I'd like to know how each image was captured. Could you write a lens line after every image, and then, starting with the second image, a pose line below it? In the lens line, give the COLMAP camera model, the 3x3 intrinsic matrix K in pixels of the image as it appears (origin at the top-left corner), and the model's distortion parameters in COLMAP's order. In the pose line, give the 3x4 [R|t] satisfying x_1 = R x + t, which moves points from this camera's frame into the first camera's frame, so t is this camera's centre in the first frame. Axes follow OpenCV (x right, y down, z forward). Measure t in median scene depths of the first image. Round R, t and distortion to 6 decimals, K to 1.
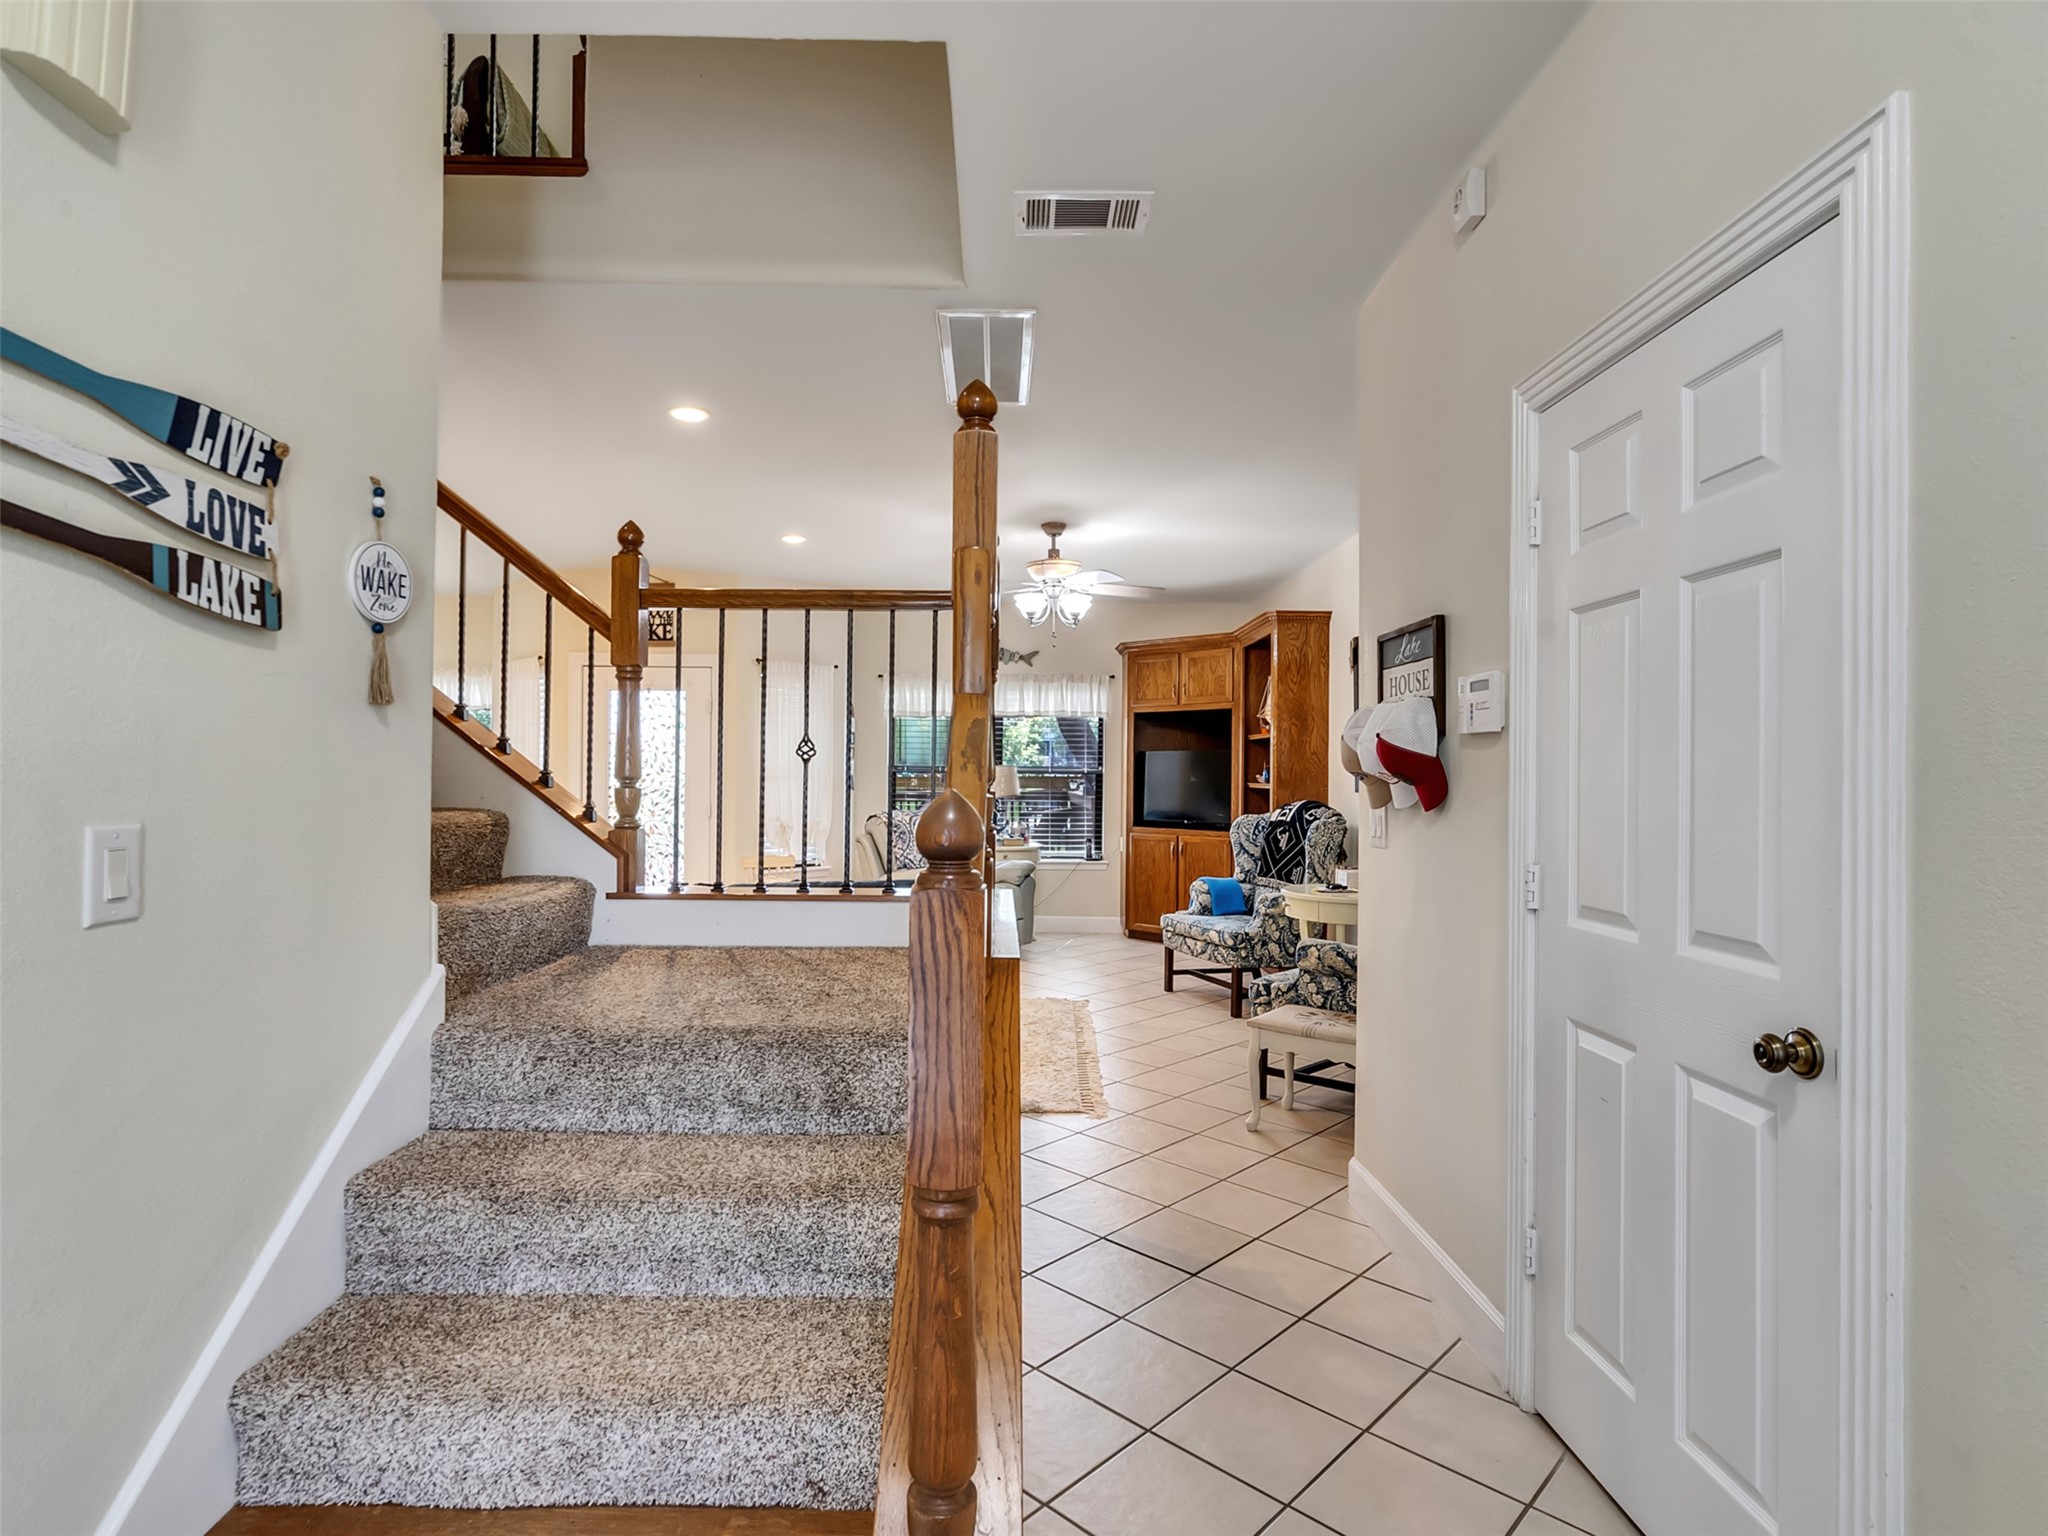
lens RADIAL K [[1046.0, 0, 1015.1], [0, 1046.0, 768.1], [0, 0, 1]] dist [-0.008478, 0.005974]
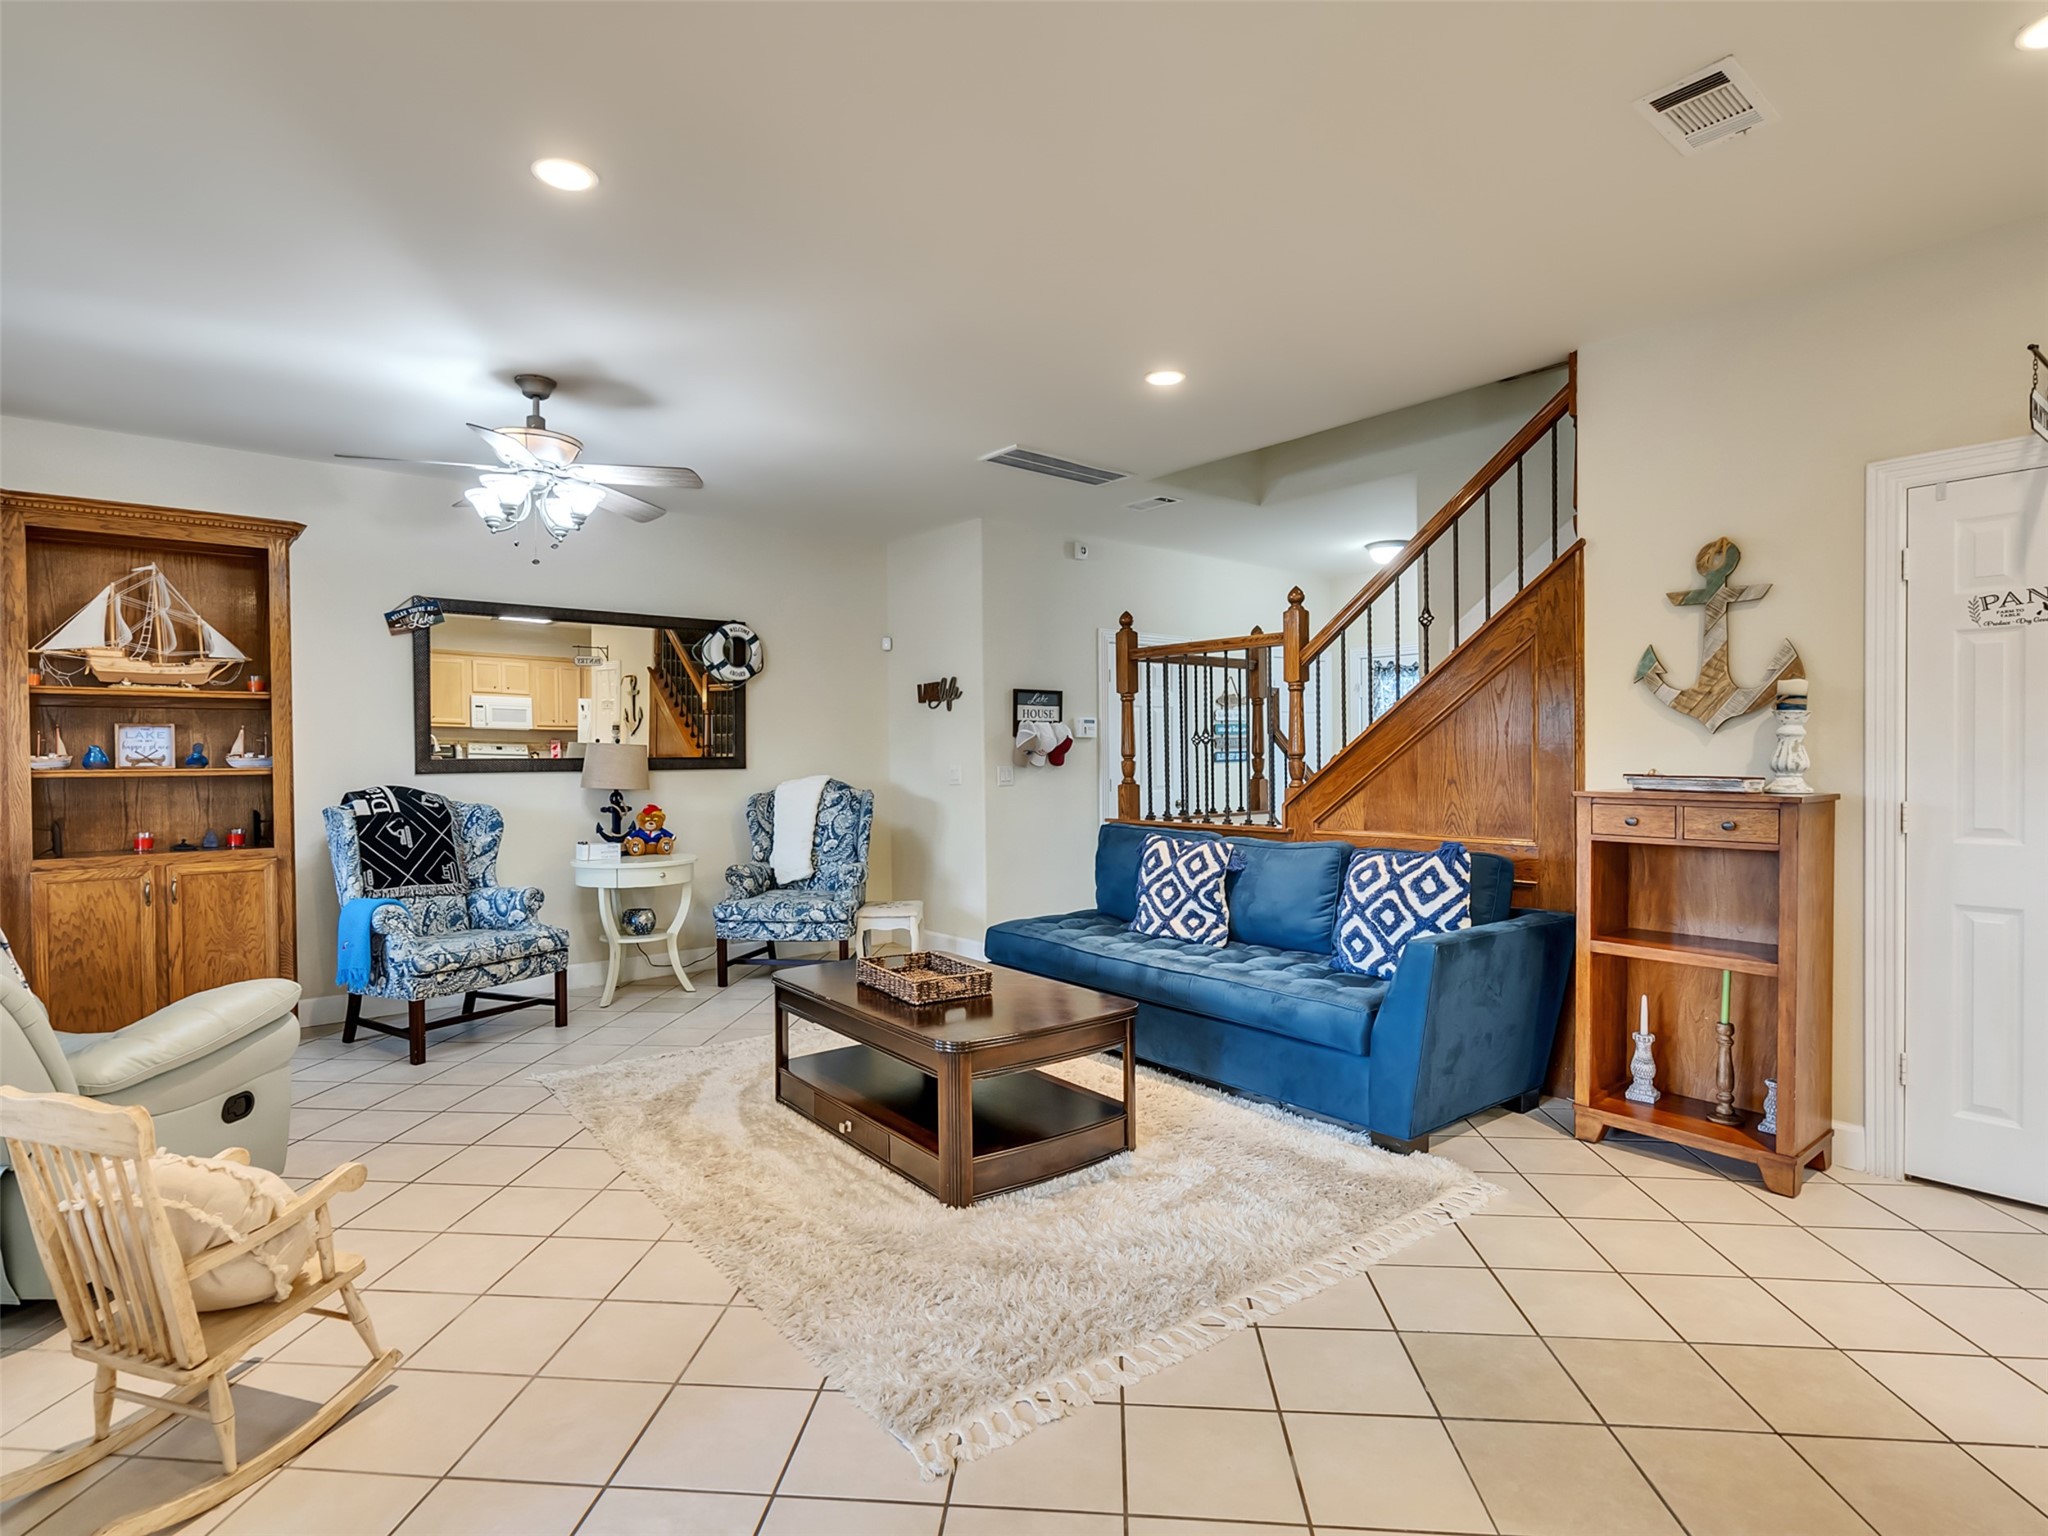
lens RADIAL K [[1046.0, 0, 1012.0], [0, 1046.0, 762.9], [0, 0, 1]] dist [-0.008478, 0.005974]
pose [[-0.633476, -0.009295, 0.773706, -0.607133], [-0.003416, 0.999952, 0.009217, 0.003755], [-0.773755, 0.003196, -0.633477, 1.067650]]
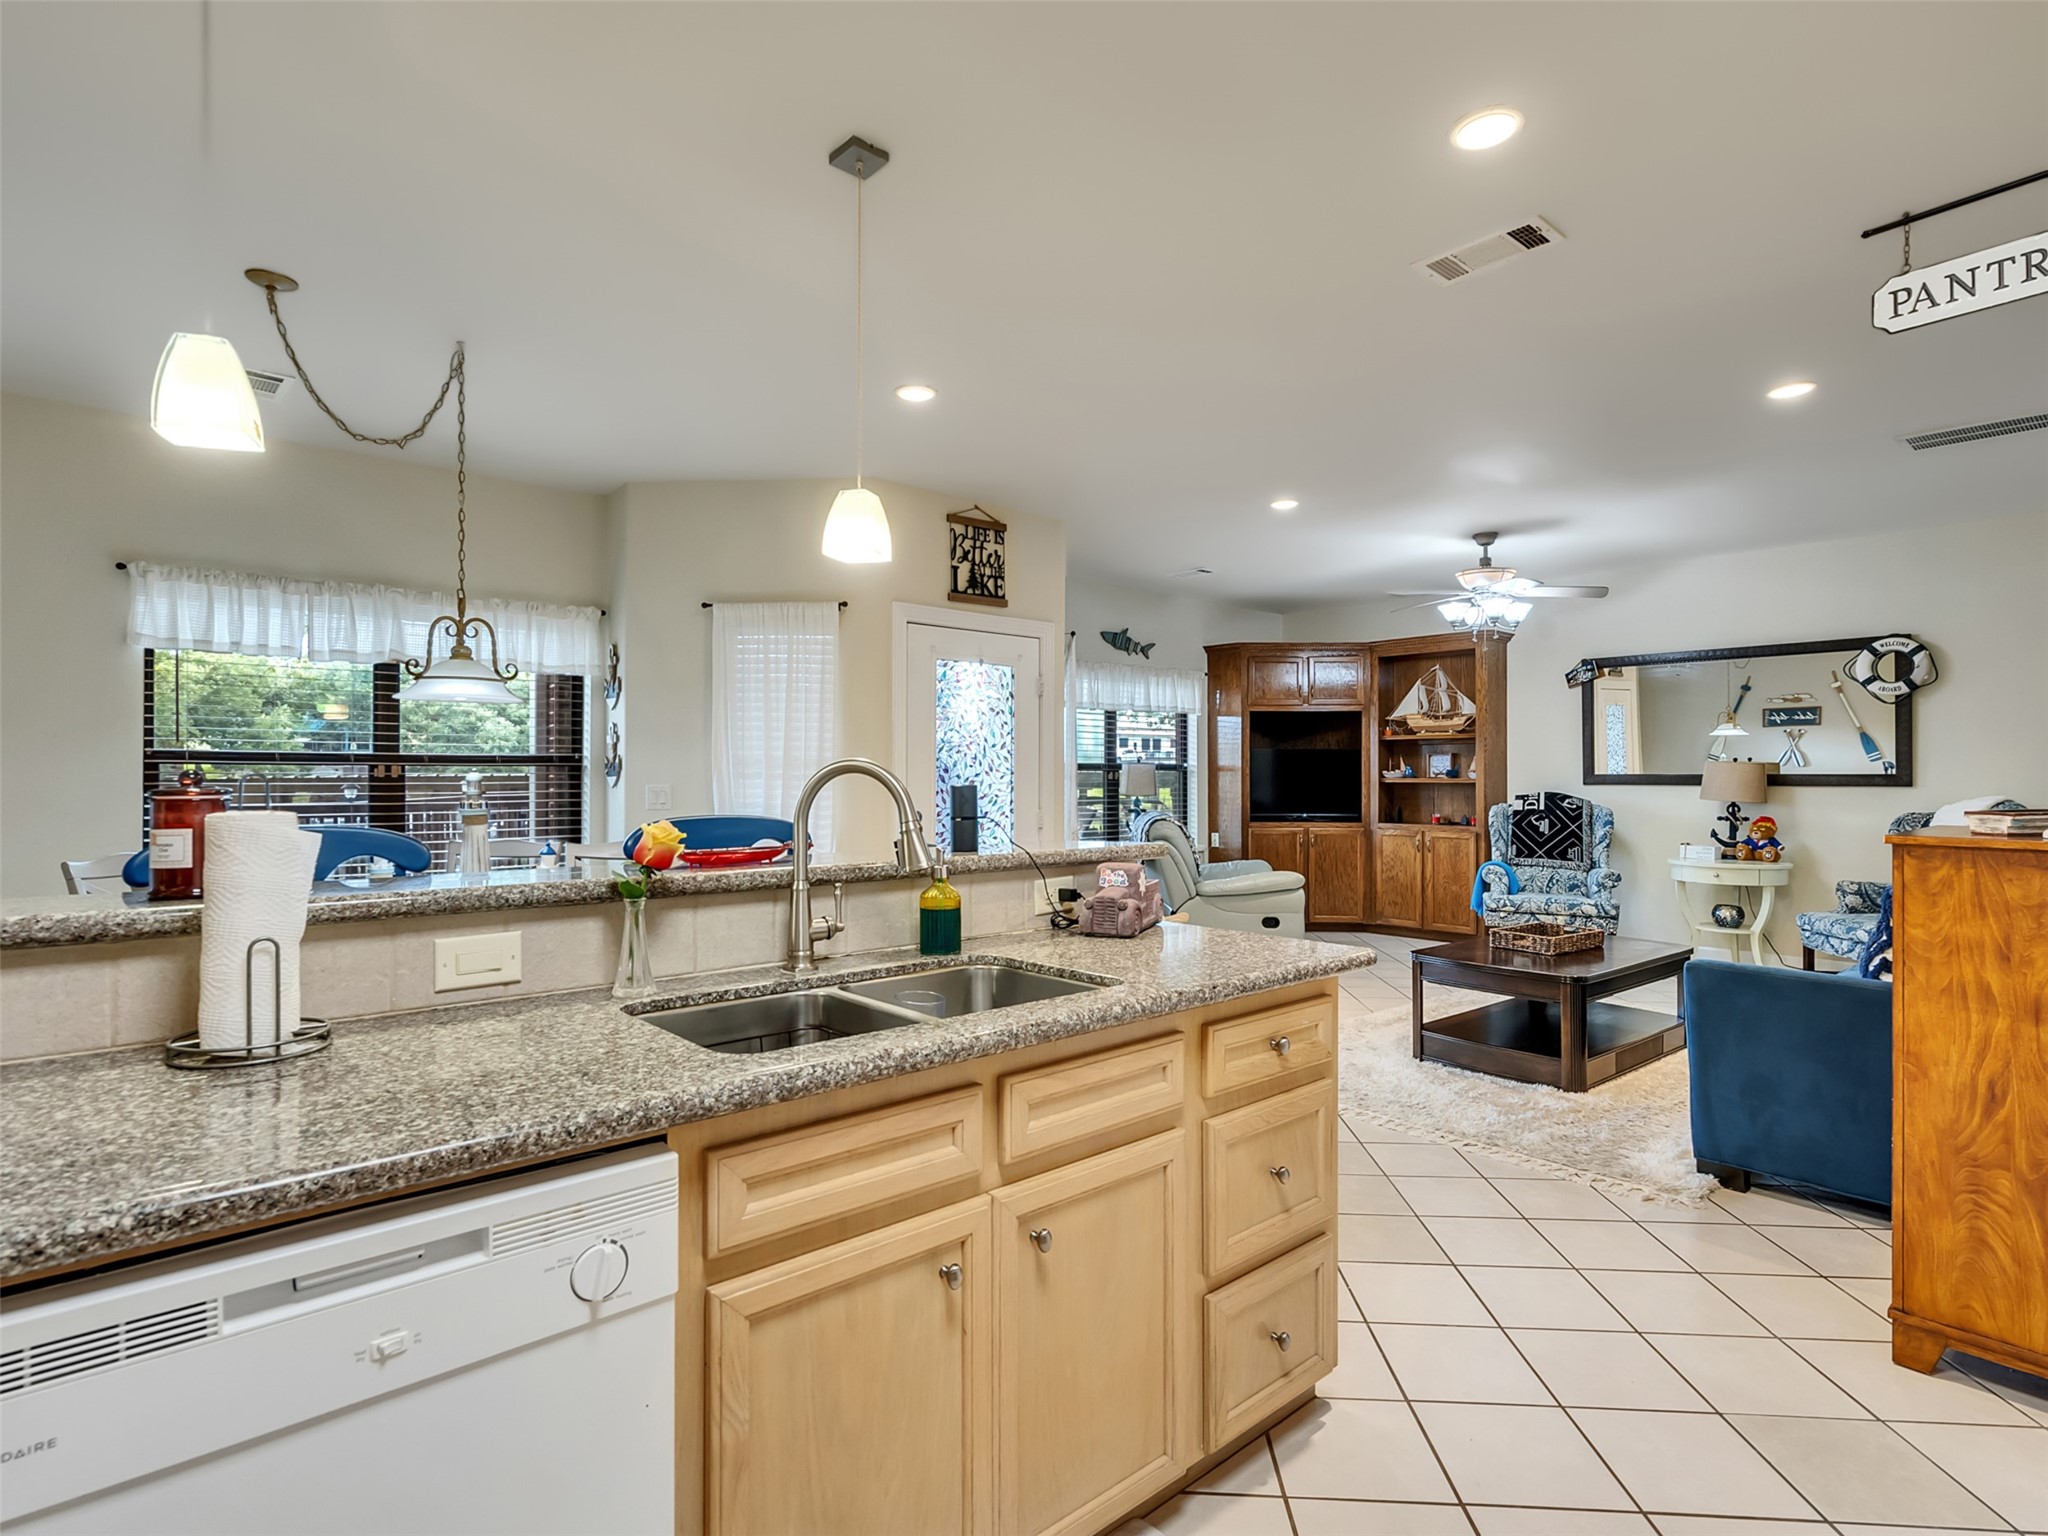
lens RADIAL K [[1046.0, 0, 1008.7], [0, 1046.0, 770.3], [0, 0, 1]] dist [-0.008478, 0.005974]
pose [[0.760260, -0.004337, 0.649604, -0.910101], [0.000761, 0.999983, 0.005785, -0.001468], [-0.649618, -0.003904, 0.760251, 0.459272]]
